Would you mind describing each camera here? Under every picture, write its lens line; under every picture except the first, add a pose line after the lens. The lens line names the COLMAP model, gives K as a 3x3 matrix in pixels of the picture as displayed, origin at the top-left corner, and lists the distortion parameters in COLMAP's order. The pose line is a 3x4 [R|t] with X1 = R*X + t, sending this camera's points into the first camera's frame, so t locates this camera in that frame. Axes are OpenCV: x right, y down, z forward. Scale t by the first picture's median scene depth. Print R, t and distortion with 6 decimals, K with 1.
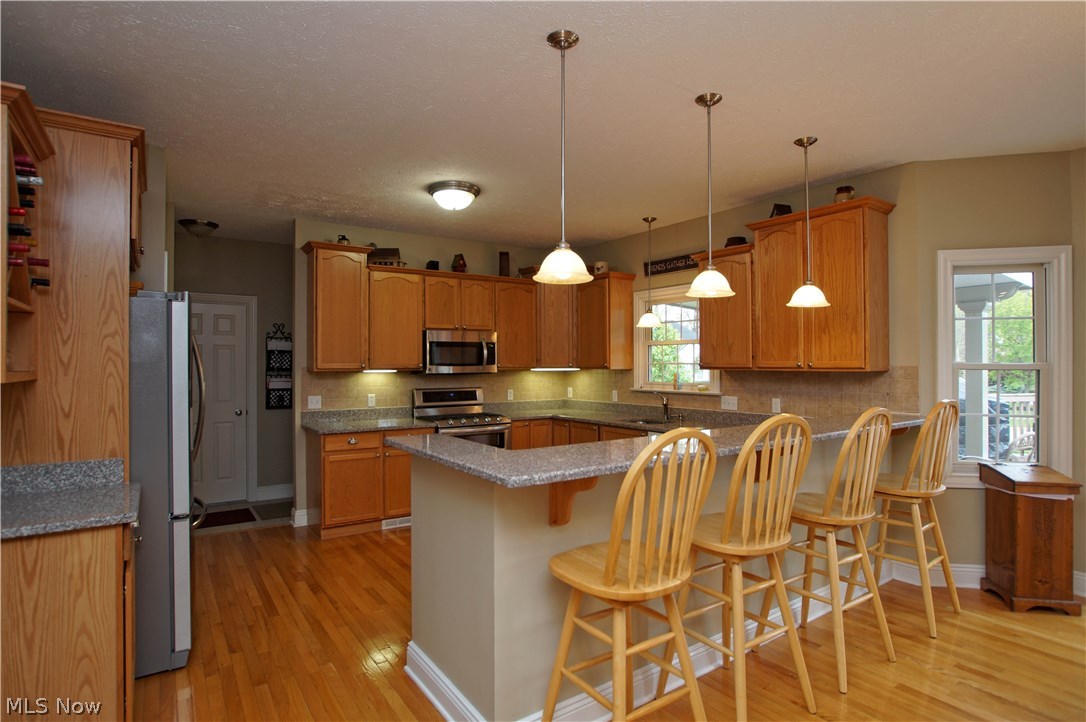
lens RADIAL K [[564.3, 0, 543.0], [0, 564.3, 361.0], [0, 0, 1]] dist [-0.078768, 0.038581]
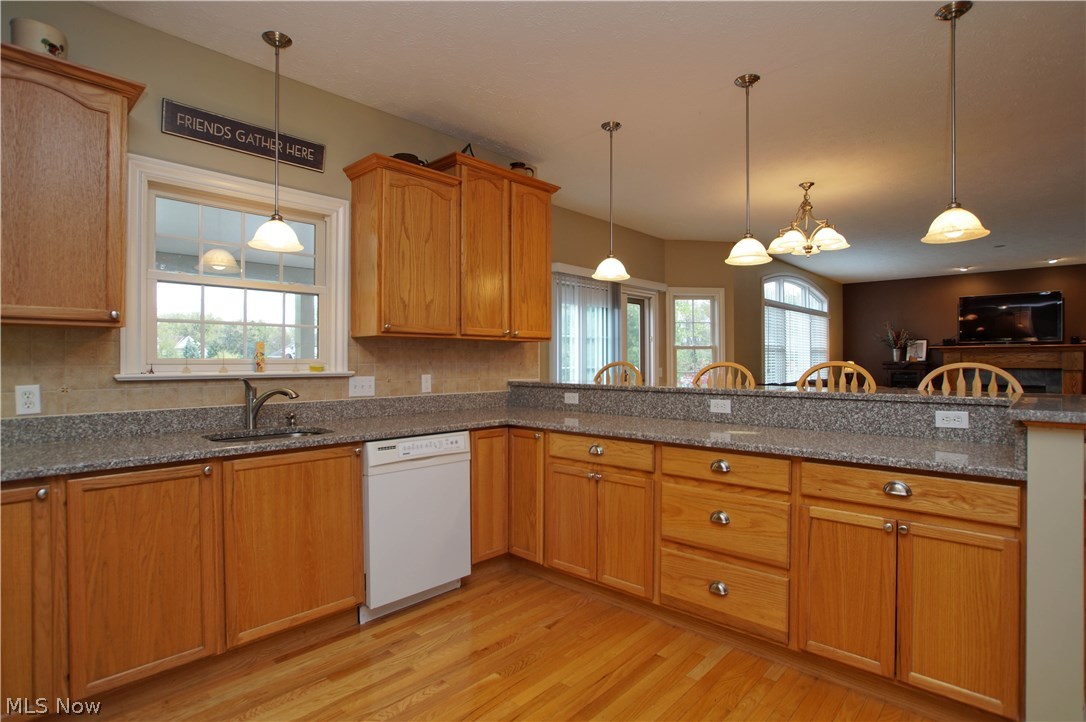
lens RADIAL K [[564.3, 0, 543.0], [0, 564.3, 361.0], [0, 0, 1]] dist [-0.078768, 0.038581]
pose [[-0.227664, 0.003465, 0.973733, -0.326012], [-0.003073, 0.999986, -0.004277, 0.039899], [-0.973735, -0.003966, -0.227651, 0.807016]]
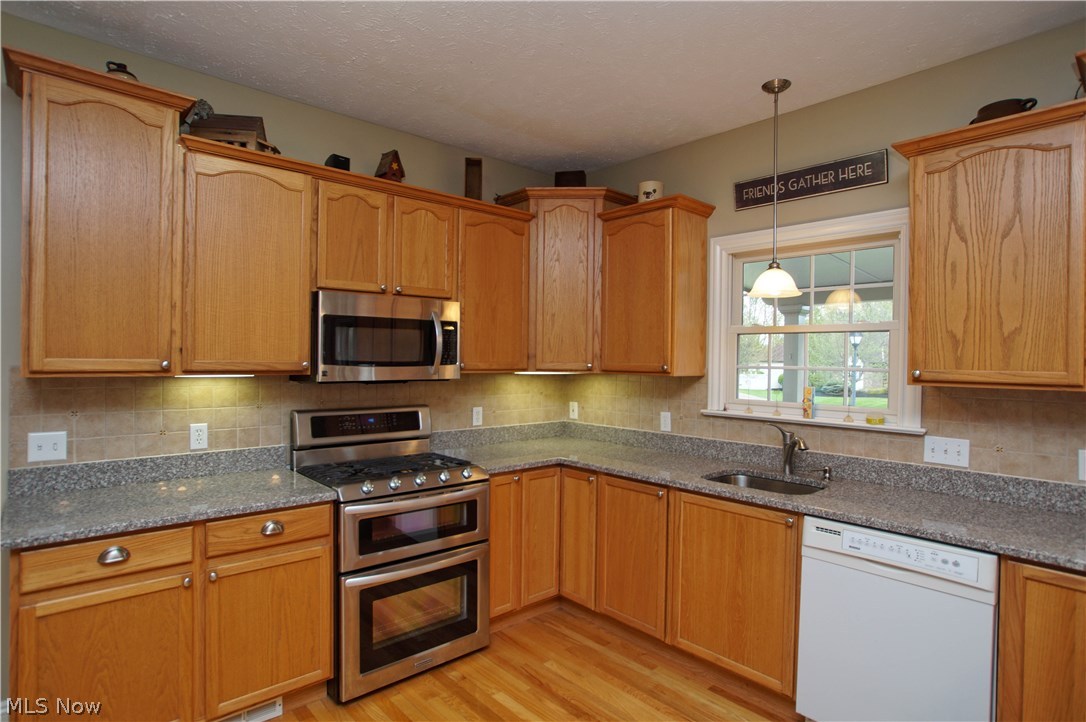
lens RADIAL K [[564.3, 0, 543.0], [0, 564.3, 361.0], [0, 0, 1]] dist [-0.078768, 0.038581]
pose [[0.991679, 0.016243, 0.127710, -0.074270], [-0.017646, 0.999796, 0.009857, -0.003020], [-0.127524, -0.012028, 0.991763, 0.484217]]
